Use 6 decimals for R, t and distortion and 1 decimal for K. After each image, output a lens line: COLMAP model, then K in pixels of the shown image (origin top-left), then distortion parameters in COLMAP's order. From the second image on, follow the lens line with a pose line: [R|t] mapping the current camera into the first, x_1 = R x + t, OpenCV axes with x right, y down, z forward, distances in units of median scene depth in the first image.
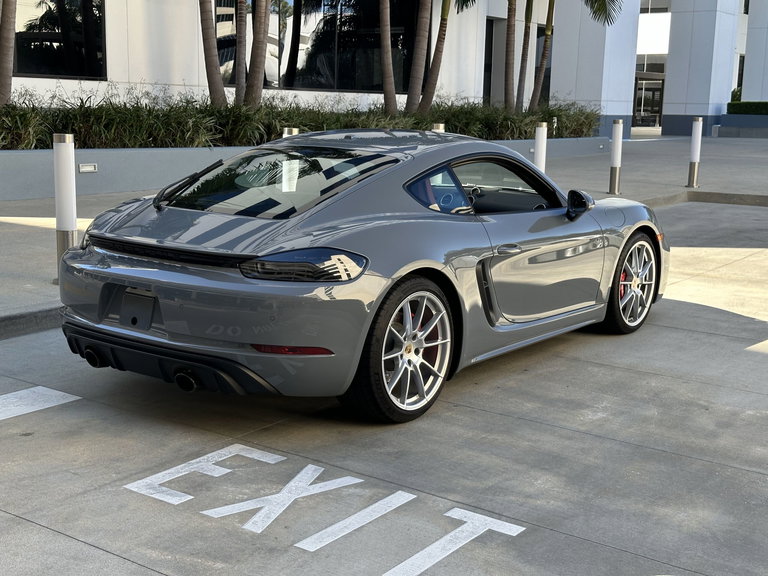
lens RADIAL K [[1057.7, 0, 381.9], [0, 1057.7, 286.8], [0, 0, 1]] dist [0.128445, 0.000000]
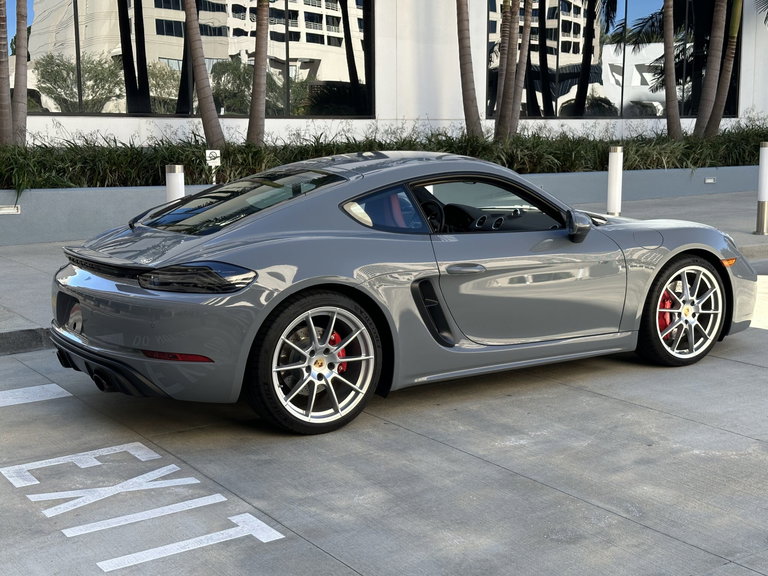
lens RADIAL K [[1057.7, 0, 379.9], [0, 1057.7, 286.8], [0, 0, 1]] dist [0.128445, 0.000000]
pose [[0.935531, 0.018816, -0.352743, 0.452535], [-0.029967, 0.999208, -0.026179, 0.010746], [0.351972, 0.035062, 0.935354, 0.063143]]
